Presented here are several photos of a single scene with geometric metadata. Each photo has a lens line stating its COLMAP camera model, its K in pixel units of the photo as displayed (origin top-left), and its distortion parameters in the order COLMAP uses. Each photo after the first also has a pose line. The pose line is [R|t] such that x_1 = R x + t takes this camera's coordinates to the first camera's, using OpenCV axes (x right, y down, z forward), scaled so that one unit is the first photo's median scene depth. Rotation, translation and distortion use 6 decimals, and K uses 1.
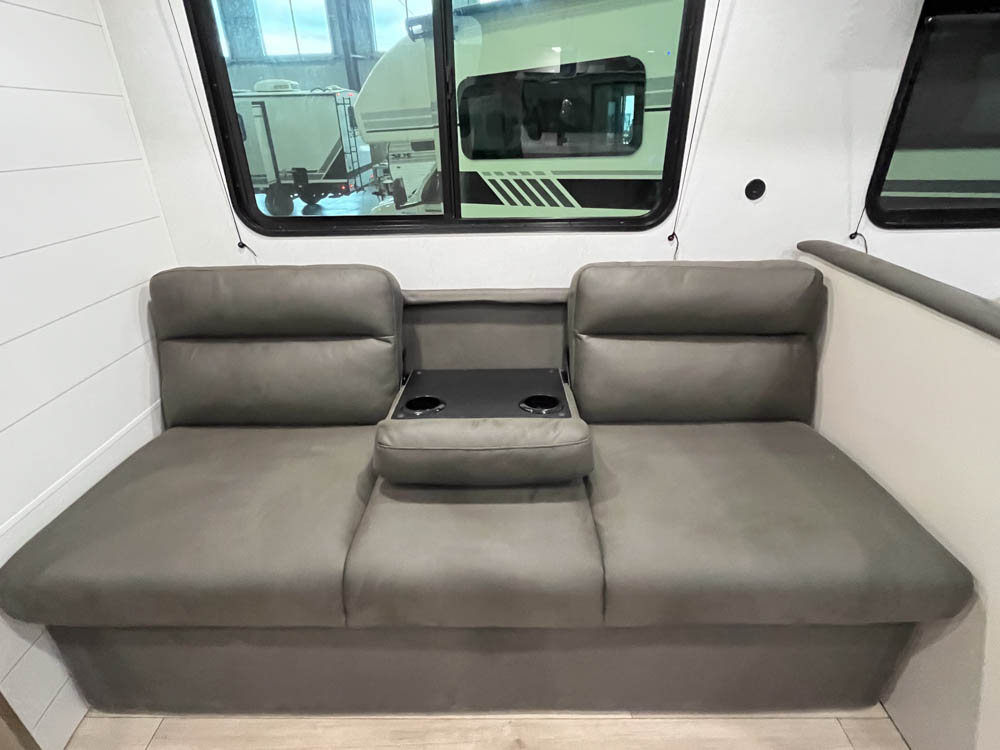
lens RADIAL K [[515.1, 0, 502.6], [0, 515.1, 376.8], [0, 0, 1]] dist [-0.006108, 0.001594]
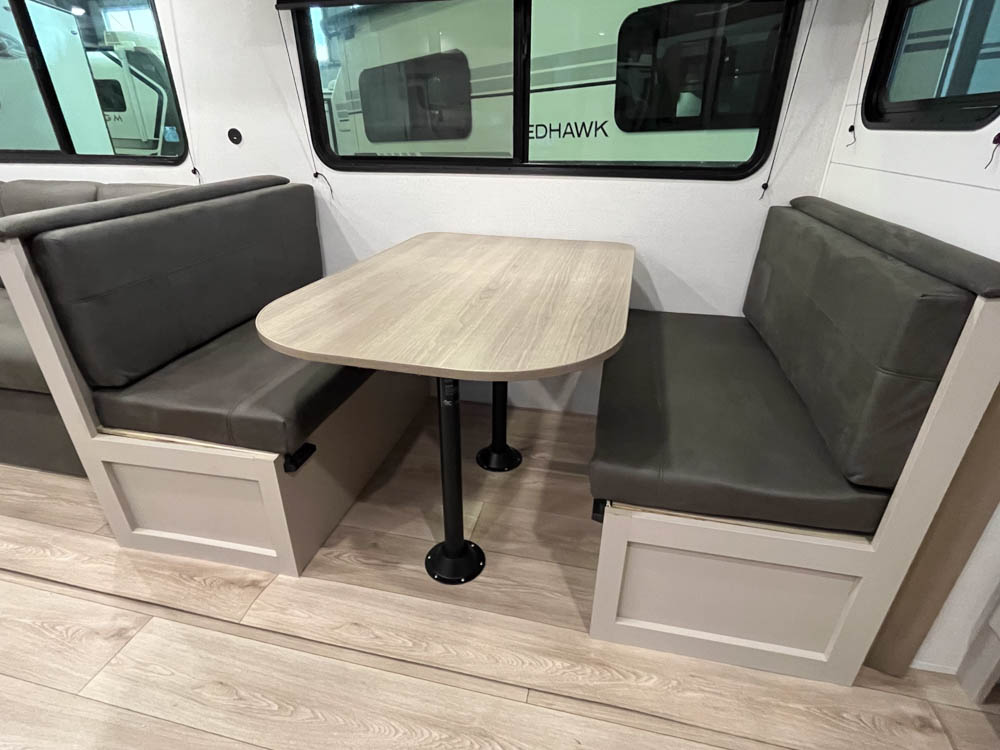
lens RADIAL K [[515.1, 0, 503.4], [0, 515.1, 376.4], [0, 0, 1]] dist [-0.006108, 0.001594]
pose [[0.976699, 0.108097, -0.185400, 1.463205], [-0.109304, 0.994001, 0.003728, 0.179142], [0.184691, 0.016624, 0.982656, -0.190509]]
